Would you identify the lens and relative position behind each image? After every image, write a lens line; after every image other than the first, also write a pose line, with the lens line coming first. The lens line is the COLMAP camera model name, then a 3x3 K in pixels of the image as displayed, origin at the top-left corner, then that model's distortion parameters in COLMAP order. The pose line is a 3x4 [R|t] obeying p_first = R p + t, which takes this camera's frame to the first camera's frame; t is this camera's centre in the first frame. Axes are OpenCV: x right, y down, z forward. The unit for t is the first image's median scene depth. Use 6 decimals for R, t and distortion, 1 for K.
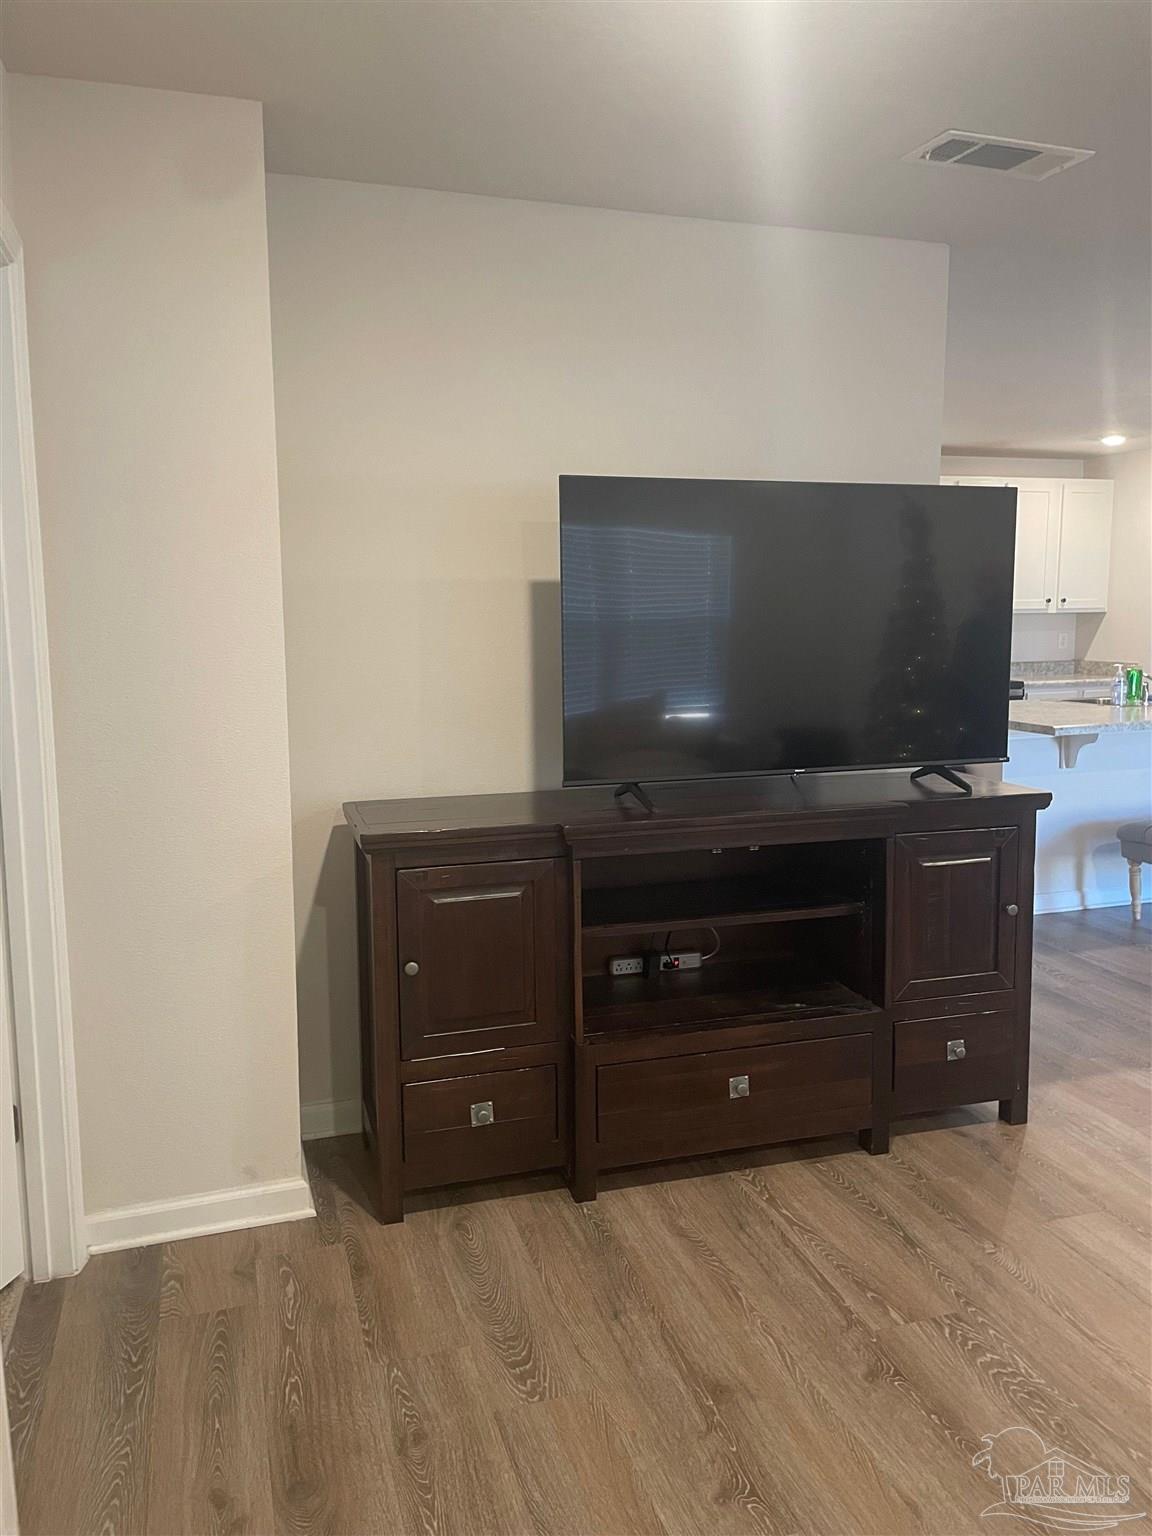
lens RADIAL K [[1171.7, 0, 576.0], [0, 1171.7, 768.0], [0, 0, 1]] dist [0.107959, -0.134946]
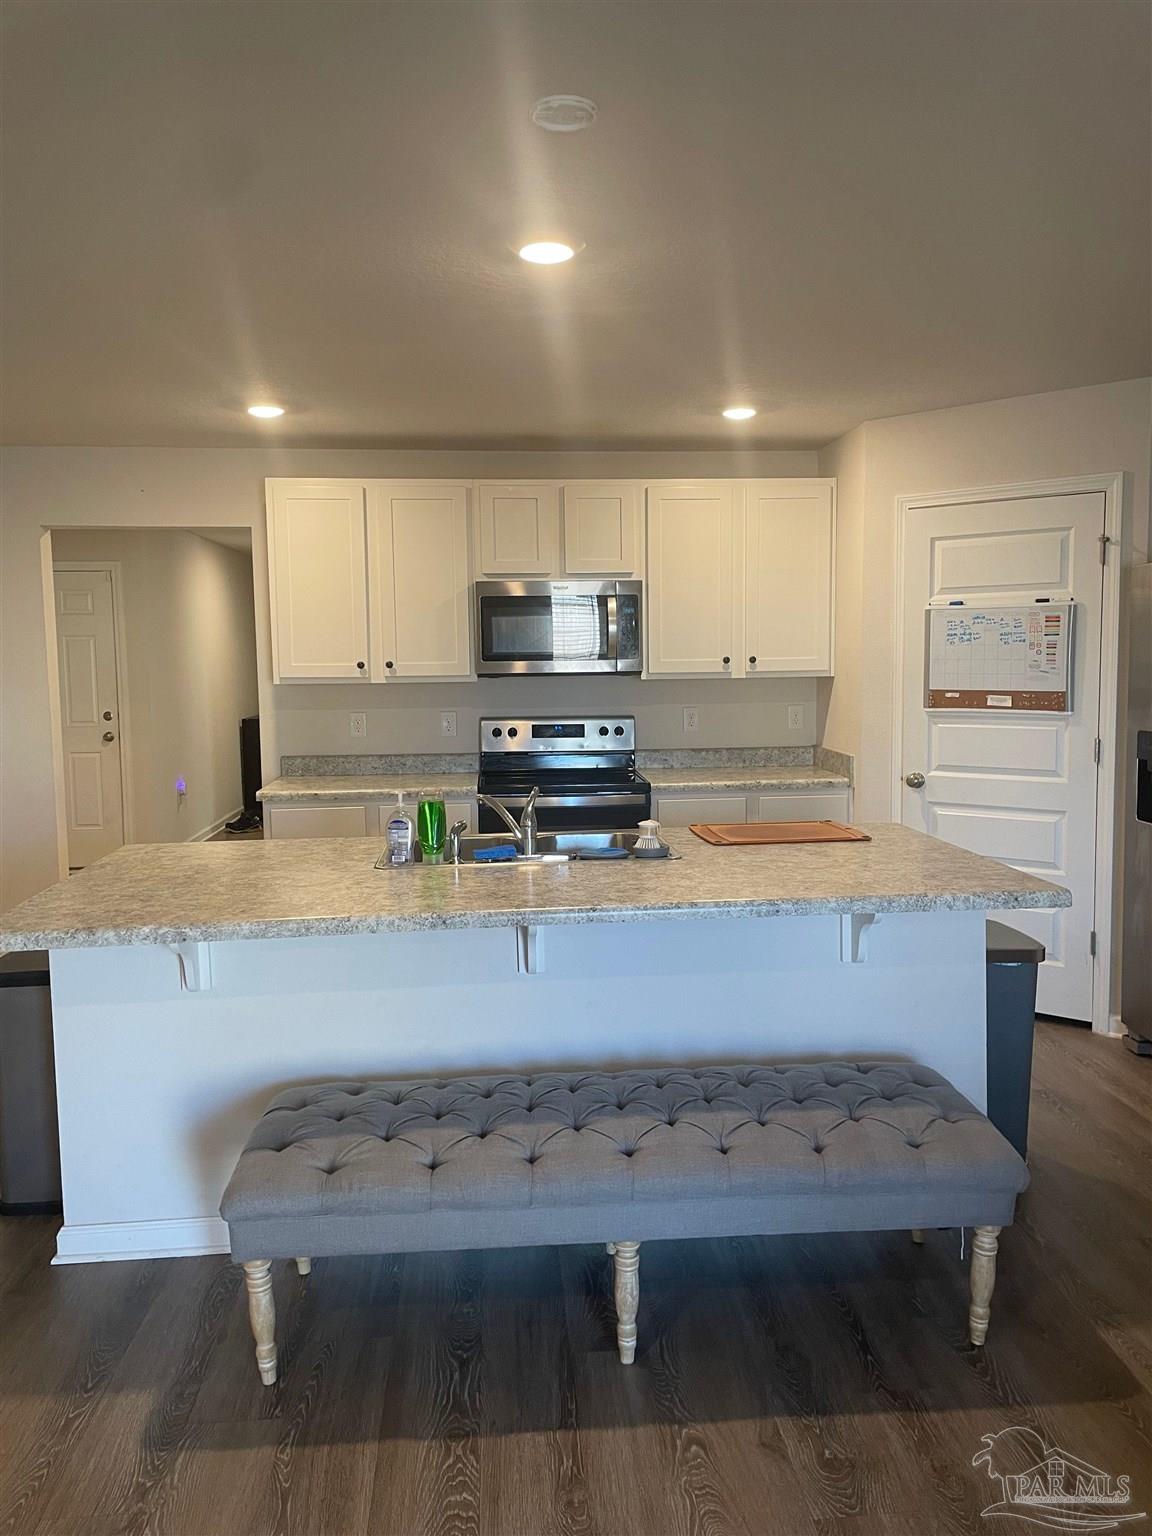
lens RADIAL K [[1171.7, 0, 576.0], [0, 1171.7, 768.0], [0, 0, 1]] dist [0.107959, -0.134946]
pose [[0.971038, 0.020990, -0.238002, 0.485125], [-0.027763, 0.999298, -0.025139, -0.062614], [0.237307, 0.031018, 0.970939, 0.348017]]
